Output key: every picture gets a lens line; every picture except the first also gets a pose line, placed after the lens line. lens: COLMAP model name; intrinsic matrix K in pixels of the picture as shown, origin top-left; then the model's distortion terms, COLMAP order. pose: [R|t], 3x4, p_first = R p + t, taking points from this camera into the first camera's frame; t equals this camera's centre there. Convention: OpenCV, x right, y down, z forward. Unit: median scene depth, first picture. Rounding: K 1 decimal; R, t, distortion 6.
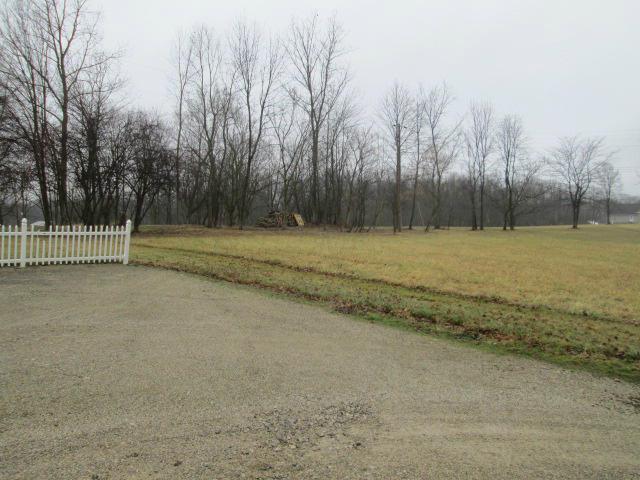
lens RADIAL K [[533.2, 0, 316.3], [0, 533.2, 242.3], [0, 0, 1]] dist [-0.008086, 0.001575]
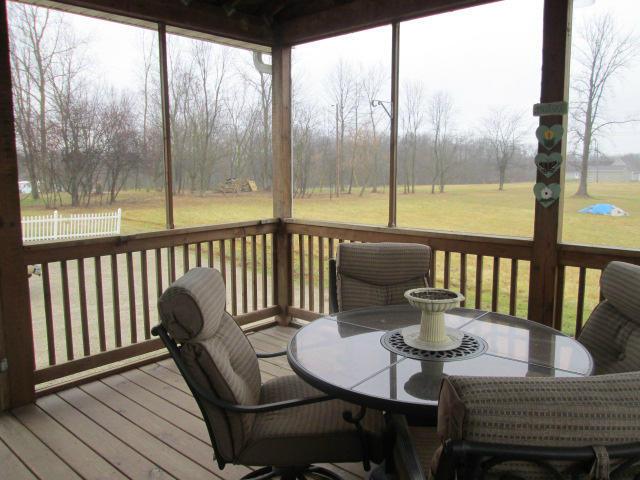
lens RADIAL K [[533.2, 0, 322.0], [0, 533.2, 236.0], [0, 0, 1]] dist [-0.008086, 0.001575]
pose [[0.997629, -0.006784, 0.068483, 0.042433], [0.001483, 0.997018, 0.077153, -0.025358], [-0.068802, -0.076868, 0.994665, -0.188866]]
